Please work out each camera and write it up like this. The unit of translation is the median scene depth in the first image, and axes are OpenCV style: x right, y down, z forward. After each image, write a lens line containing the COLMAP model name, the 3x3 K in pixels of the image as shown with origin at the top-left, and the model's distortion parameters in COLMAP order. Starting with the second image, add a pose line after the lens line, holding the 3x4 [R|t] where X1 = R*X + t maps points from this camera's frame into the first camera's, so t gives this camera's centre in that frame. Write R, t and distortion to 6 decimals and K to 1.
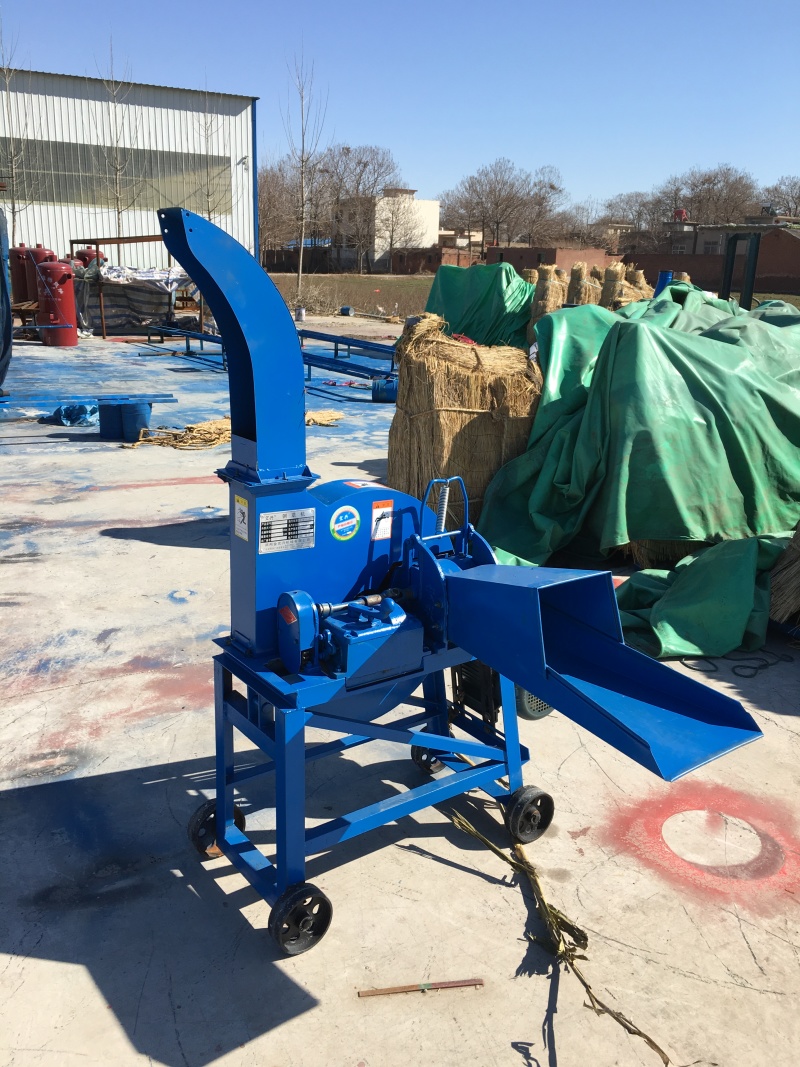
lens RADIAL K [[908.5, 0, 403.2], [0, 908.5, 528.4], [0, 0, 1]] dist [0.093756, -0.131659]
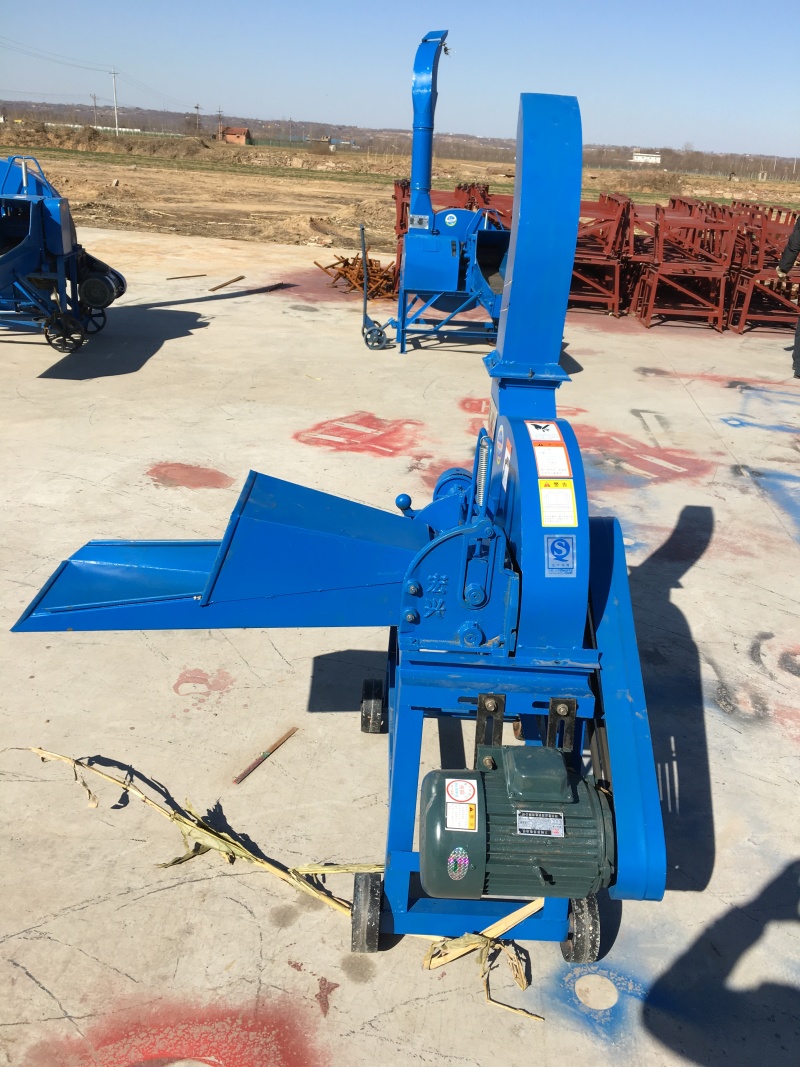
lens RADIAL K [[911.3, 0, 396.5], [0, 911.3, 526.6], [0, 0, 1]] dist [0.099571, -0.143016]
pose [[-0.584757, 0.249349, -0.771936, 0.665320], [-0.299713, 0.817849, 0.491218, -0.329259], [0.753812, 0.518602, -0.403510, 1.260656]]
